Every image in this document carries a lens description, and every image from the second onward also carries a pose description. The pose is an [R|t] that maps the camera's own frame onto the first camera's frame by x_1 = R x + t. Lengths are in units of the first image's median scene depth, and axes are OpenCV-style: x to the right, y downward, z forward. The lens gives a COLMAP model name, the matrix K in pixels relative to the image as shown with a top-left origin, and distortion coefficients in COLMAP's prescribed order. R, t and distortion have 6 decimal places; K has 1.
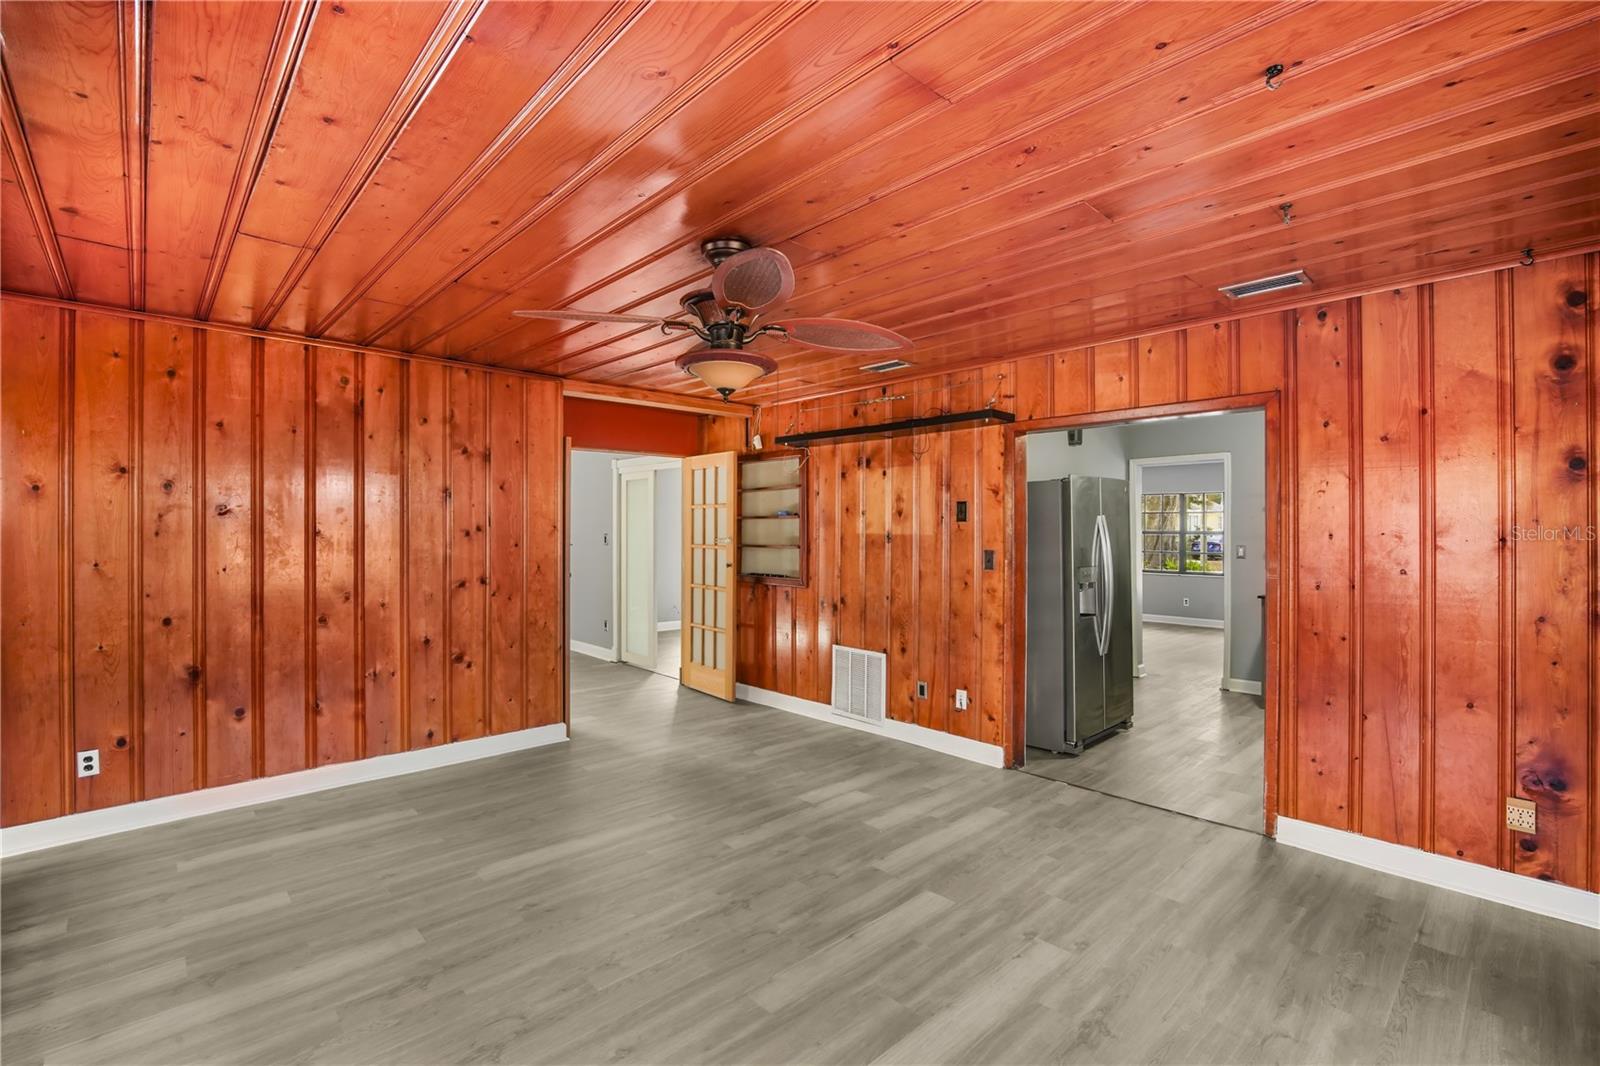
lens RADIAL K [[726.0, 0, 795.5], [0, 726.0, 526.2], [0, 0, 1]] dist [-0.015659, 0.001132]
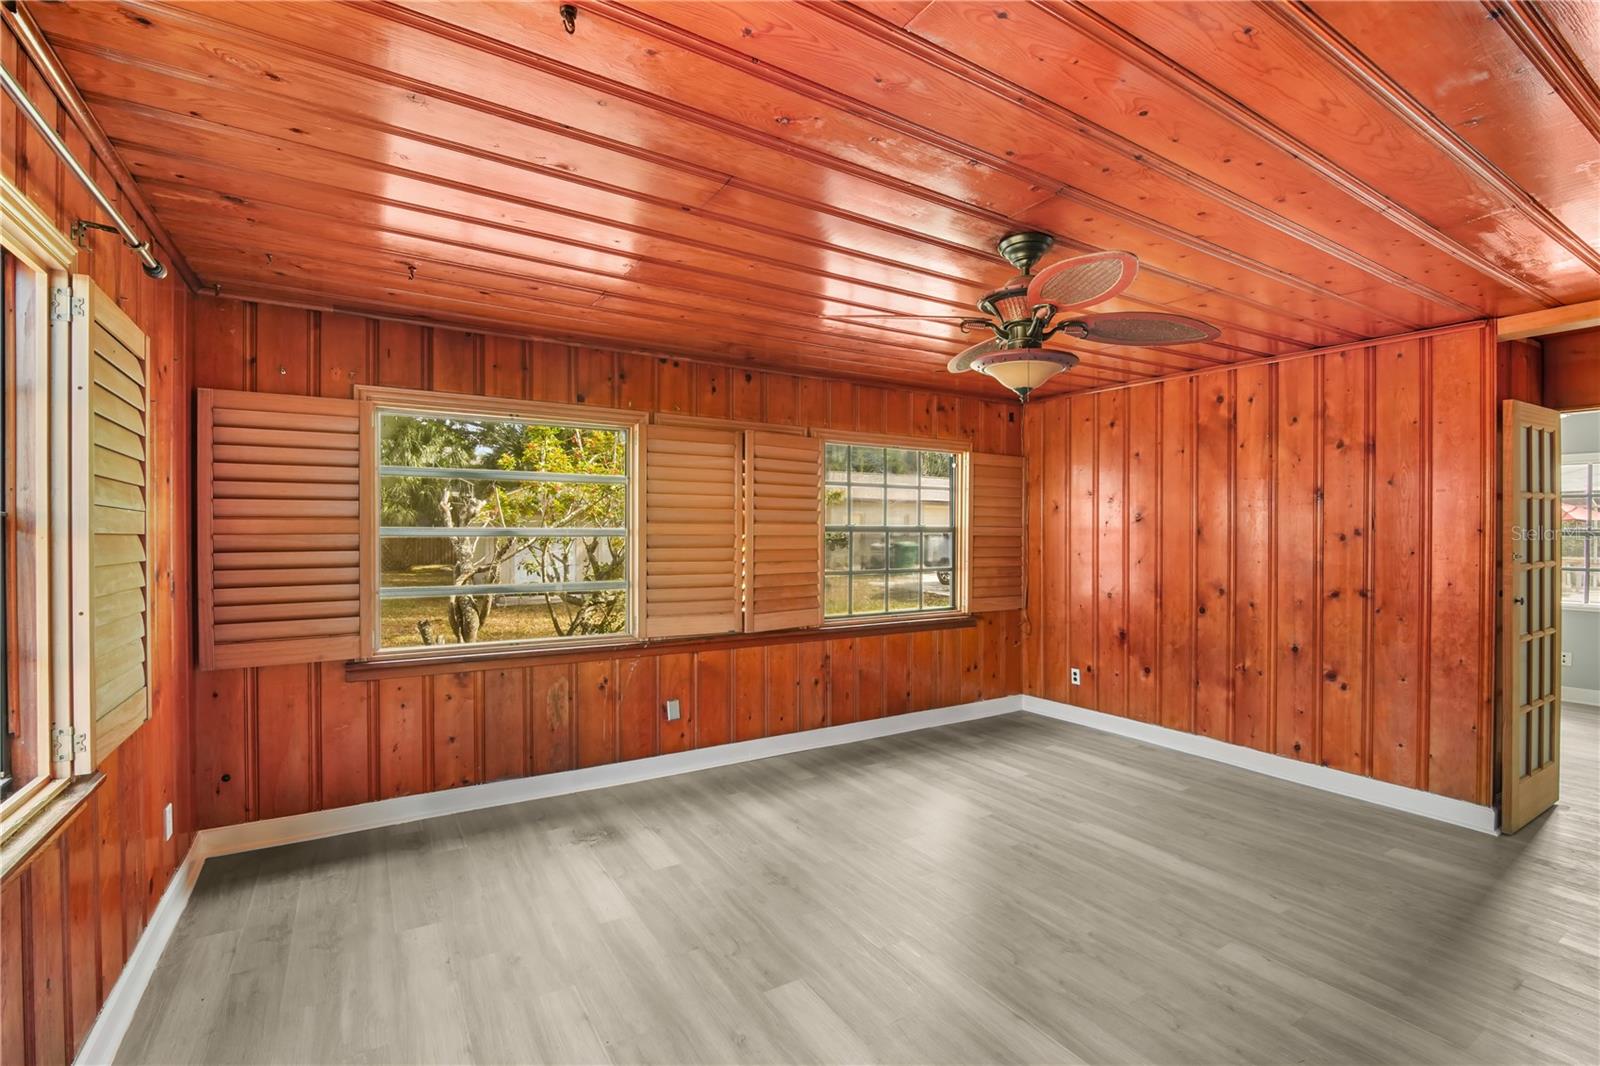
lens RADIAL K [[726.0, 0, 804.8], [0, 726.0, 542.6], [0, 0, 1]] dist [-0.015659, 0.001132]
pose [[-0.197250, 0.013862, -0.980255, 0.588319], [-0.002145, 0.999892, 0.014571, 0.005148], [0.980351, 0.004976, -0.197199, 0.579520]]
